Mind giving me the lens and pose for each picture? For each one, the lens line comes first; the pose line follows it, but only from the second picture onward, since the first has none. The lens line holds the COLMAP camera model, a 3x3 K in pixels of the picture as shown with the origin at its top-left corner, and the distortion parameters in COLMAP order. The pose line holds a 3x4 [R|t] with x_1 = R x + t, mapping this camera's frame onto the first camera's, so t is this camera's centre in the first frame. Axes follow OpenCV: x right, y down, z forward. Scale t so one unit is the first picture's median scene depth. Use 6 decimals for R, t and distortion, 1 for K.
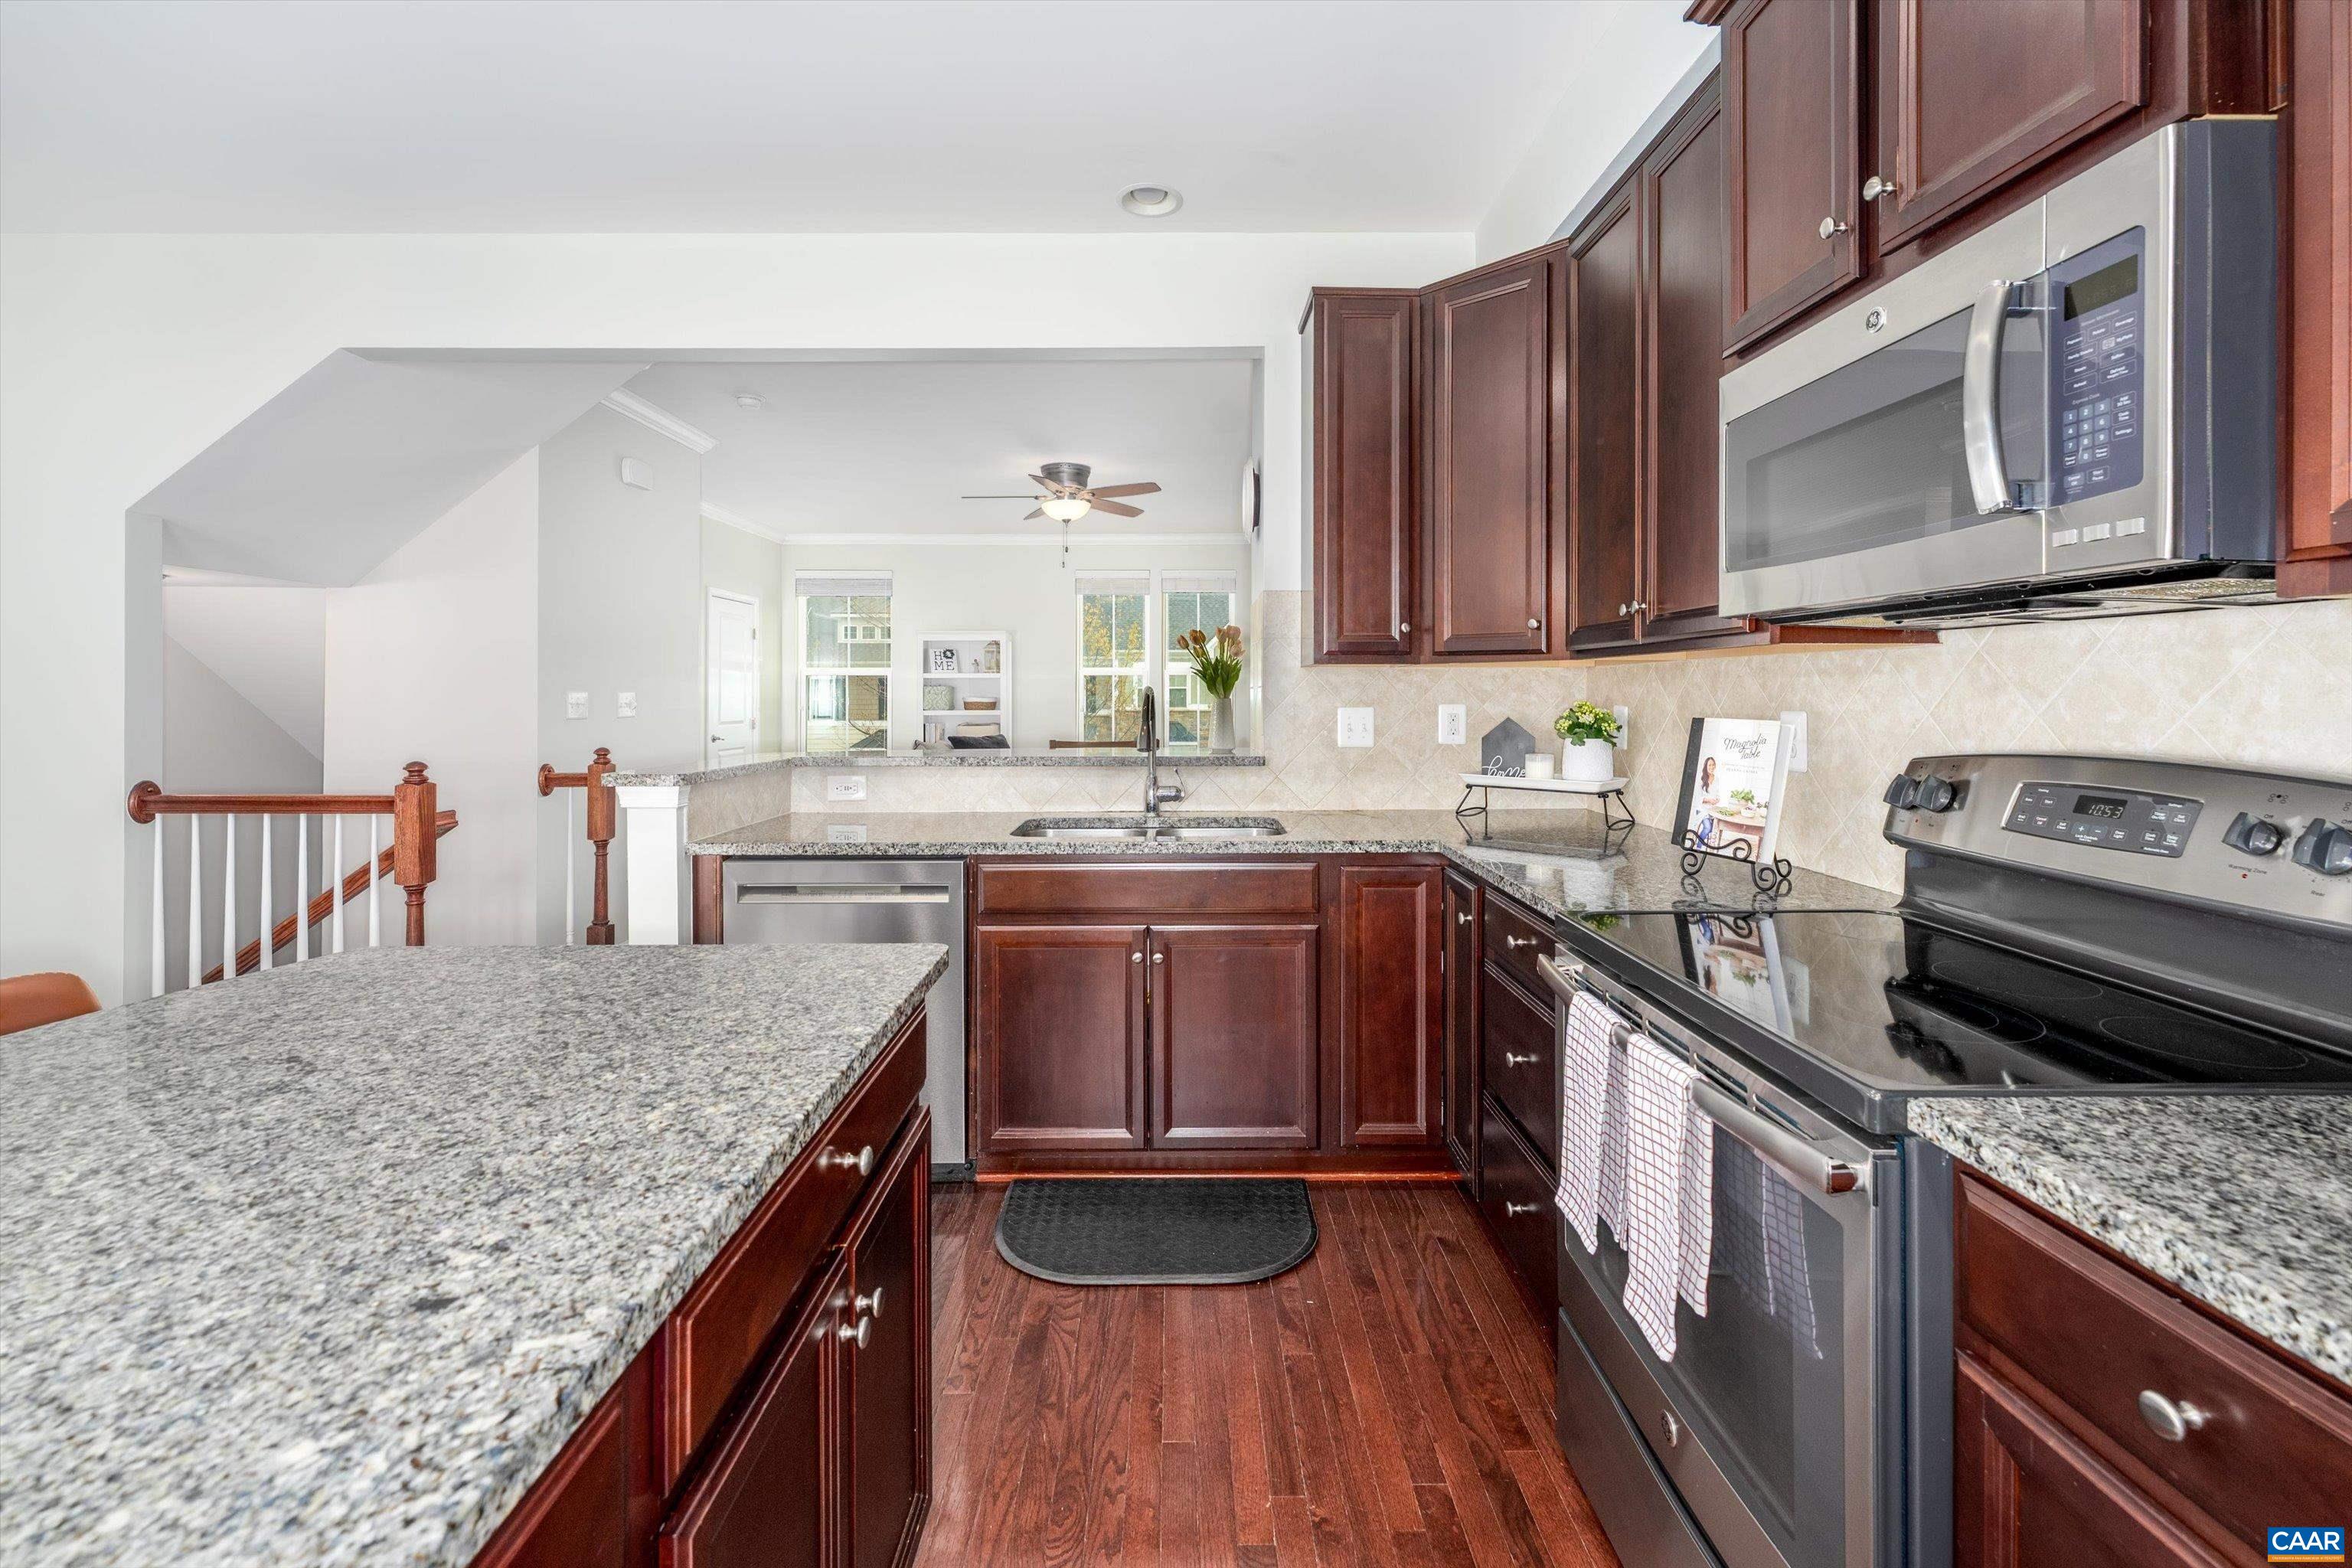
lens RADIAL K [[972.6, 0, 1182.2], [0, 972.6, 688.5], [0, 0, 1]] dist [-0.000008, -0.001183]
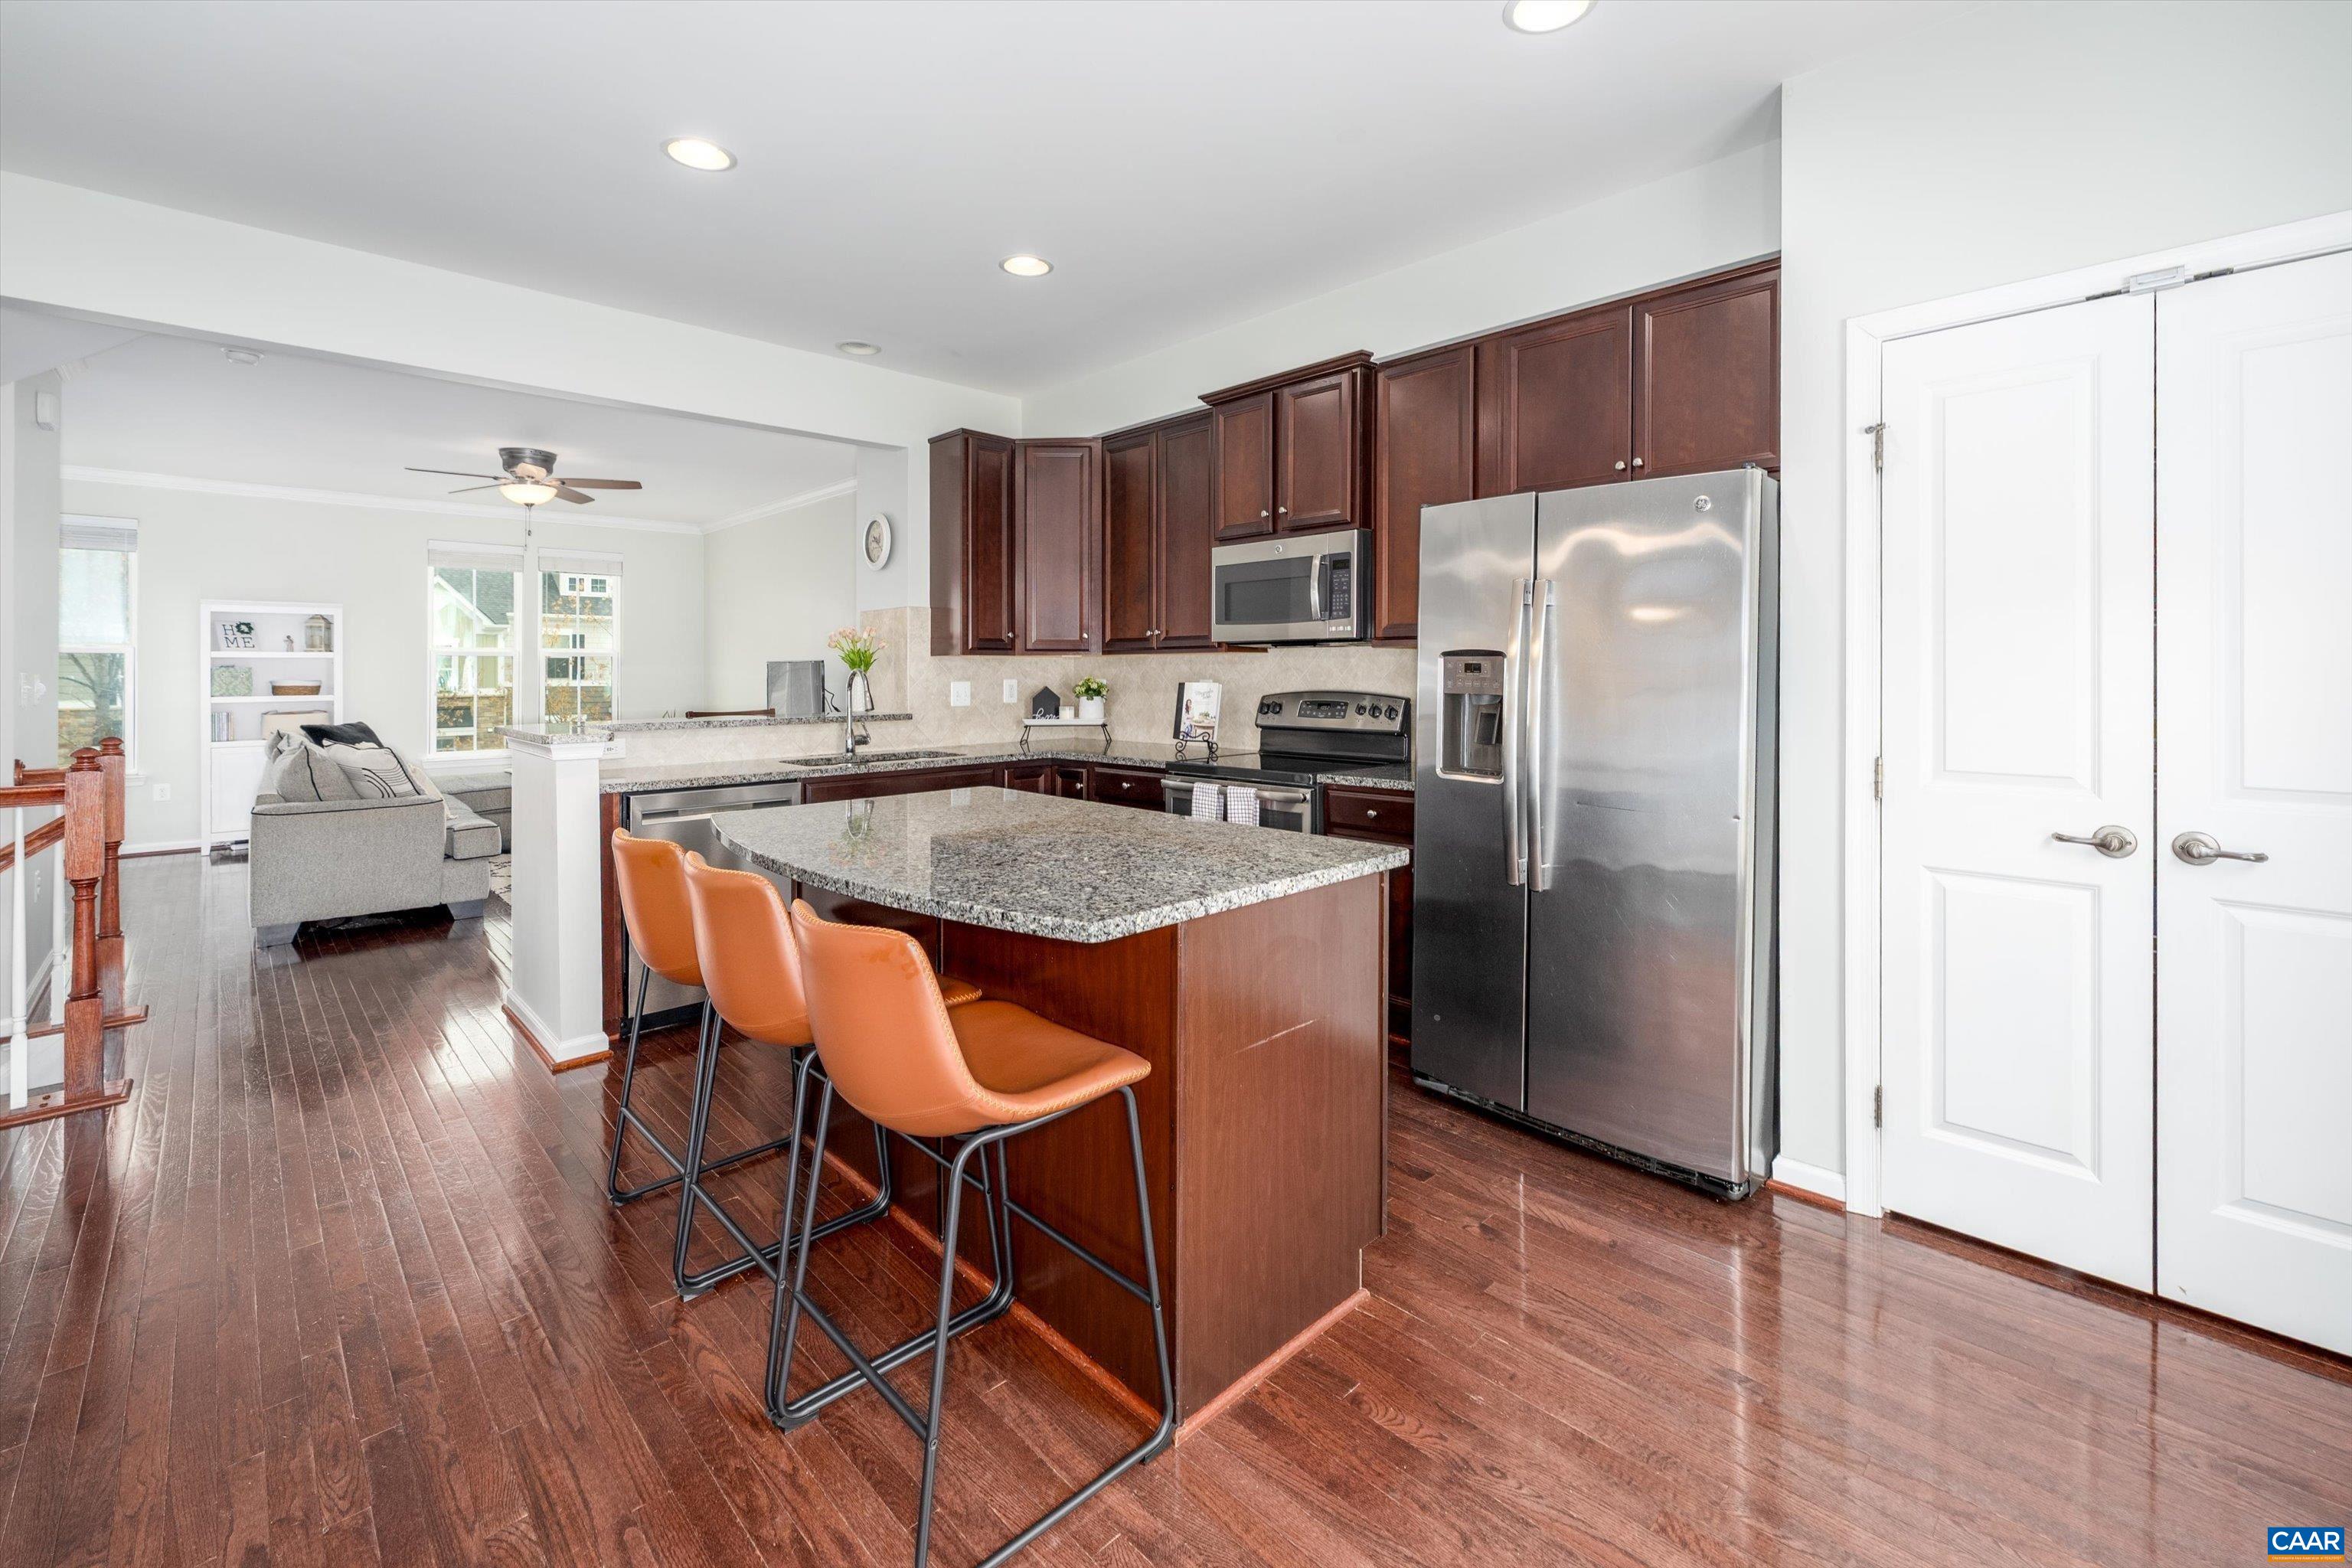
lens RADIAL K [[972.6, 0, 1181.0], [0, 972.6, 669.6], [0, 0, 1]] dist [-0.000008, -0.001183]
pose [[0.720522, 0.000213, 0.693432, -0.685917], [0.000075, 1.000000, -0.000384, 0.000685], [-0.693432, 0.000329, 0.720522, -0.418237]]
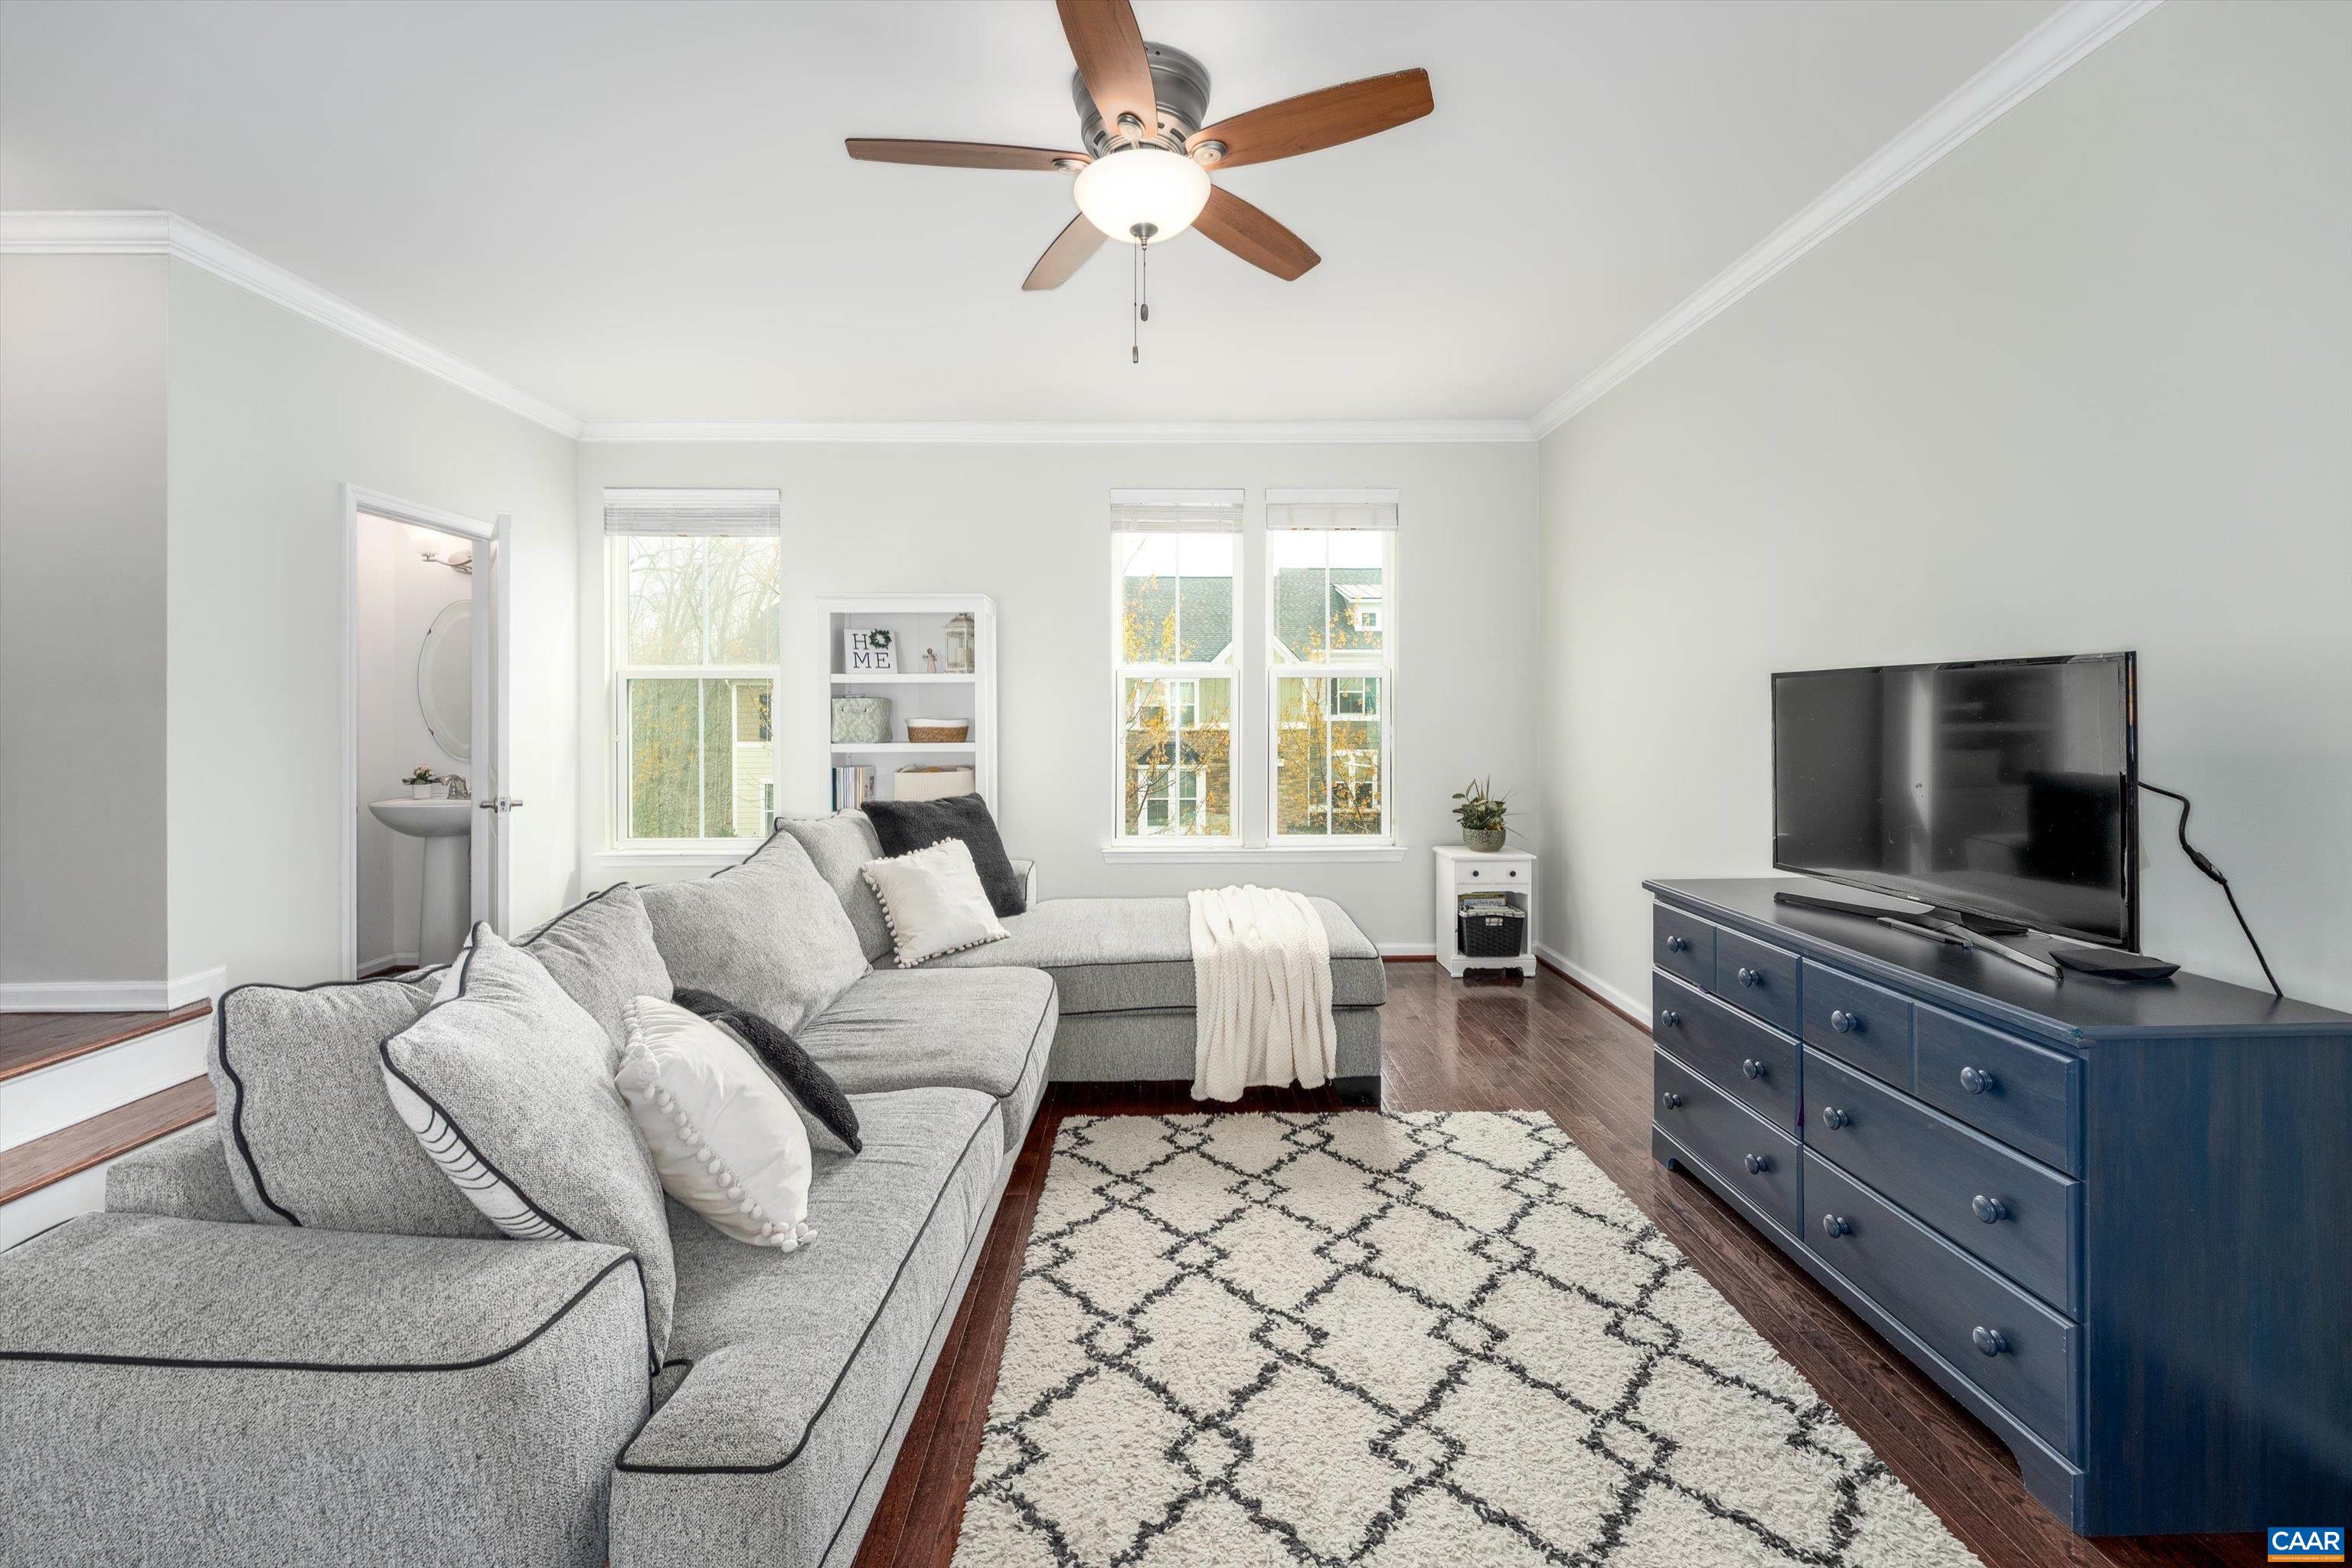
lens RADIAL K [[972.6, 0, 1175.1], [0, 972.6, 705.2], [0, 0, 1]] dist [-0.000008, -0.001183]
pose [[0.999932, -0.004494, 0.010742, -0.234432], [0.004521, 0.999987, -0.002495, 0.010718], [-0.010730, 0.002544, 0.999939, 1.308438]]
